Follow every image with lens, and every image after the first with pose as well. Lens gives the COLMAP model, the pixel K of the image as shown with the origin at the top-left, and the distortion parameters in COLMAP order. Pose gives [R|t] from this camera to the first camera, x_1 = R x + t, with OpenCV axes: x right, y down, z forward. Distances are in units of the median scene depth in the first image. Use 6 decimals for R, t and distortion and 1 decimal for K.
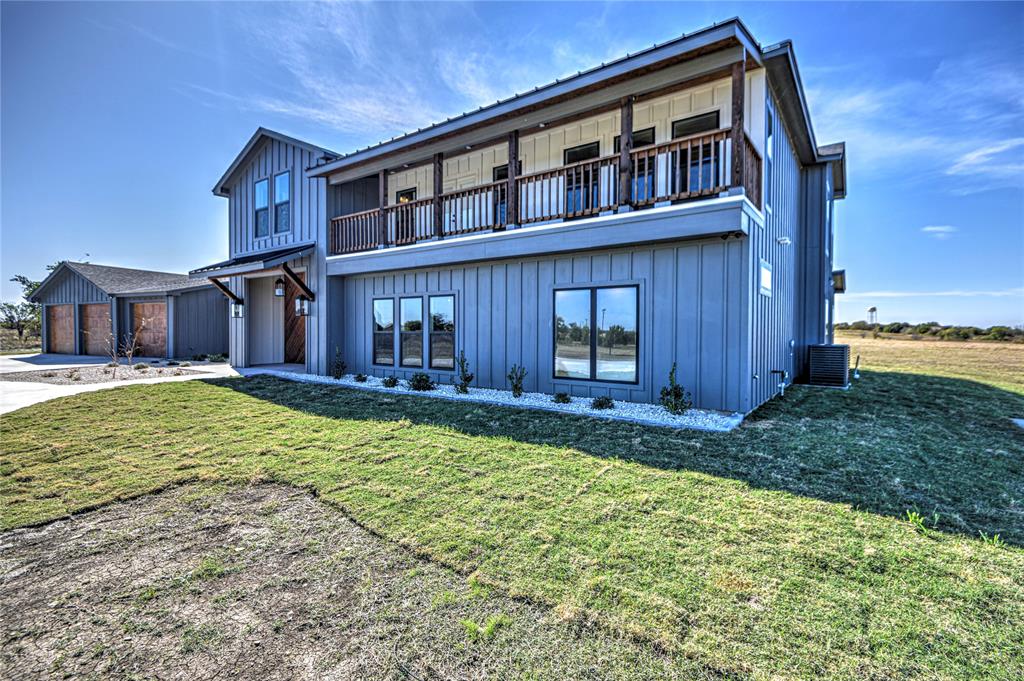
lens RADIAL K [[468.0, 0, 513.2], [0, 468.0, 339.1], [0, 0, 1]] dist [0.006896, -0.002059]
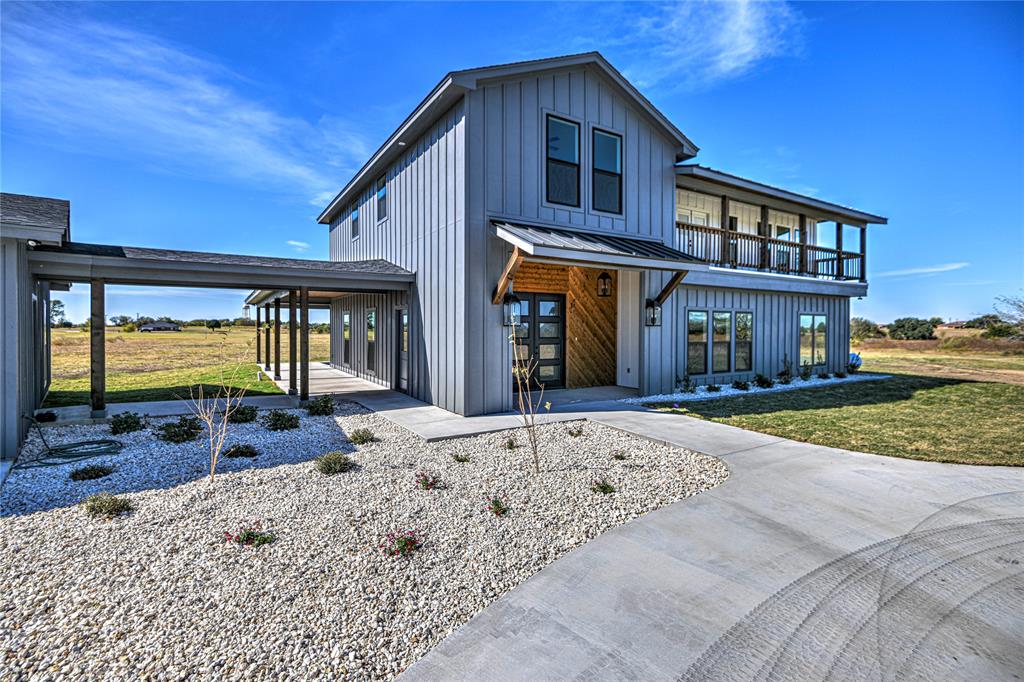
lens RADIAL K [[468.0, 0, 517.8], [0, 468.0, 334.8], [0, 0, 1]] dist [0.006896, -0.002059]
pose [[0.381122, -0.015926, 0.924388, -1.531712], [0.016405, 0.999811, 0.010461, -0.056405], [-0.924379, 0.011177, 0.381311, 1.056870]]
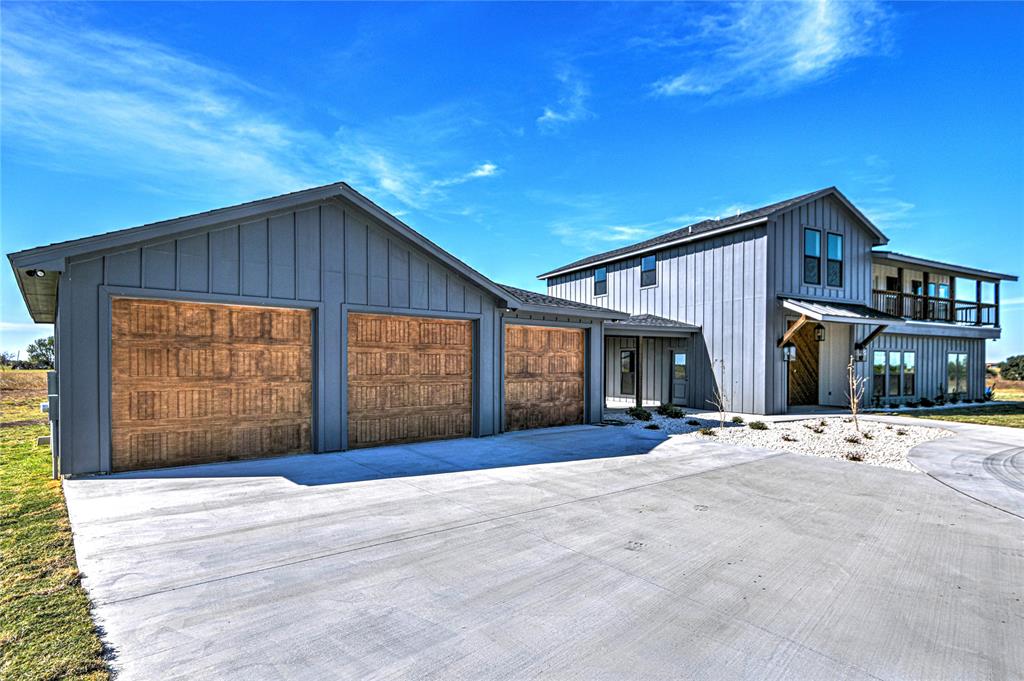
lens RADIAL K [[541.6, 0, 530.1], [0, 541.6, 366.9], [0, 0, 1]] dist [0.011709, -0.003437]
pose [[0.415113, -0.003131, 0.909764, -2.467026], [0.014600, 0.999888, -0.003220, -0.052579], [-0.909653, 0.014619, 0.415112, 1.399395]]
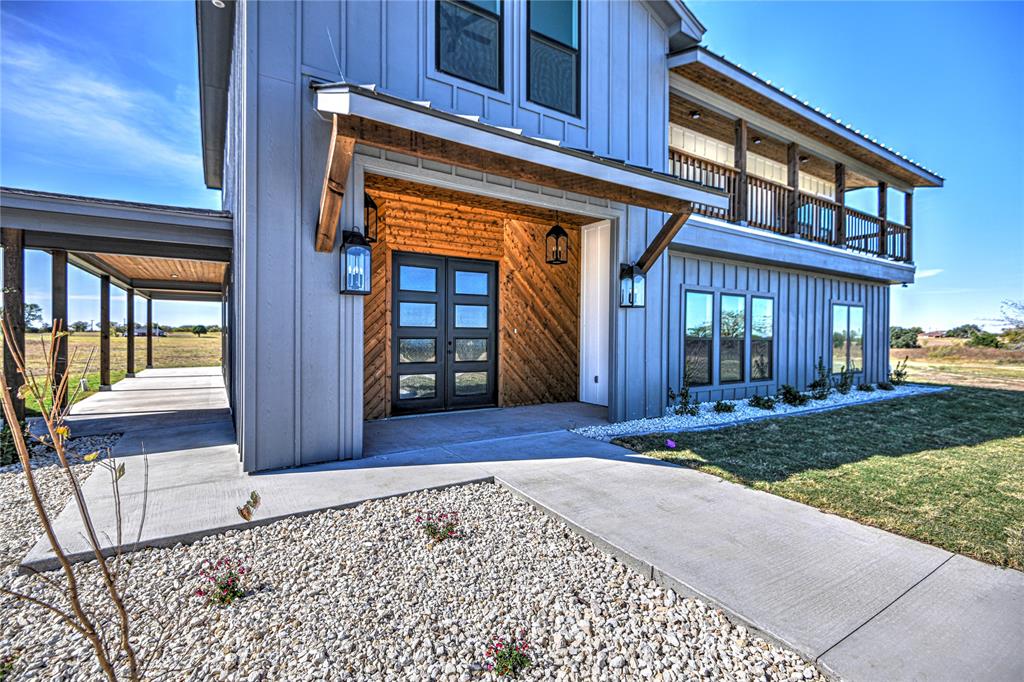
lens RADIAL K [[468.0, 0, 512.7], [0, 468.0, 338.0], [0, 0, 1]] dist [0.006896, -0.002059]
pose [[0.363255, -0.006296, 0.931668, -1.131204], [0.011075, 0.999936, 0.002440, -0.023667], [-0.931624, 0.009432, 0.363302, 1.093263]]
